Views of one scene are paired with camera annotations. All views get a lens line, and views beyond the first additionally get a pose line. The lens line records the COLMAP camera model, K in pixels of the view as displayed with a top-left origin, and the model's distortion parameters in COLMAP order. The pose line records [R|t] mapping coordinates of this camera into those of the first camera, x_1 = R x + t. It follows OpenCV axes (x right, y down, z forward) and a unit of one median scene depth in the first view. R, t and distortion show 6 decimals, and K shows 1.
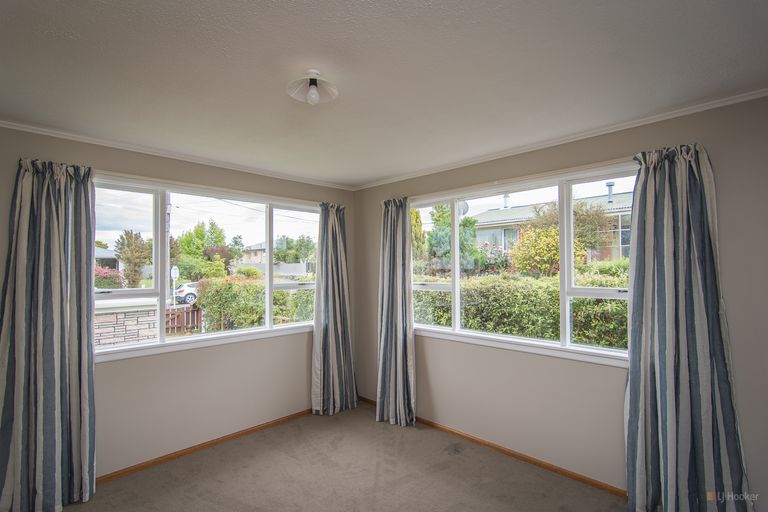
lens RADIAL K [[371.4, 0, 370.4], [0, 371.4, 258.1], [0, 0, 1]] dist [0.000441, 0.000280]
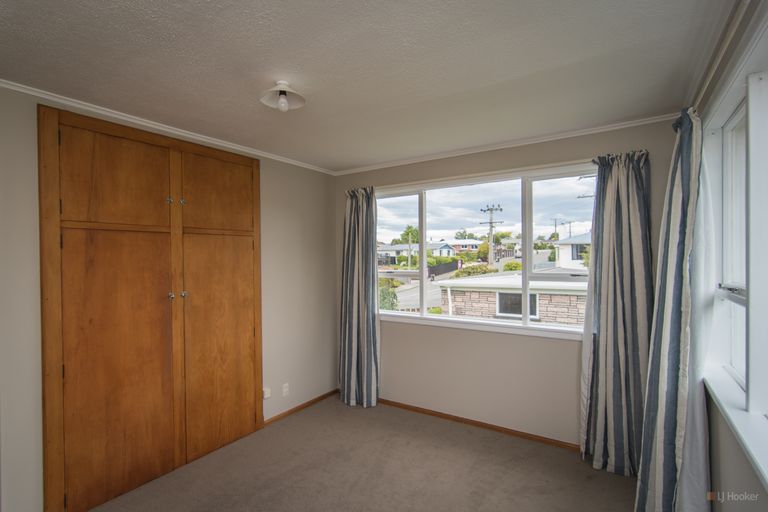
lens RADIAL K [[371.4, 0, 370.4], [0, 371.4, 258.1], [0, 0, 1]] dist [0.000441, 0.000280]
pose [[0.209344, 0.007033, -0.977817, 0.476789], [0.037054, 0.999199, 0.015120, 0.011320], [0.977140, -0.039397, 0.208916, 0.474469]]
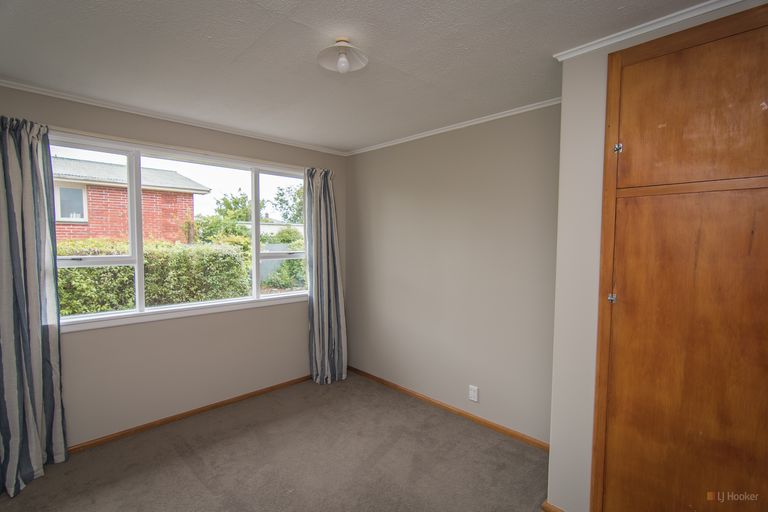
lens RADIAL K [[364.1, 0, 384.0], [0, 364.1, 256.0], [0, 0, 1]] dist [0.001729, 0.000352]
pose [[0.999891, 0.014746, 0.000671, 0.072196], [-0.014754, 0.996923, 0.076983, 0.000712], [0.000466, -0.076984, 0.997032, 0.065882]]
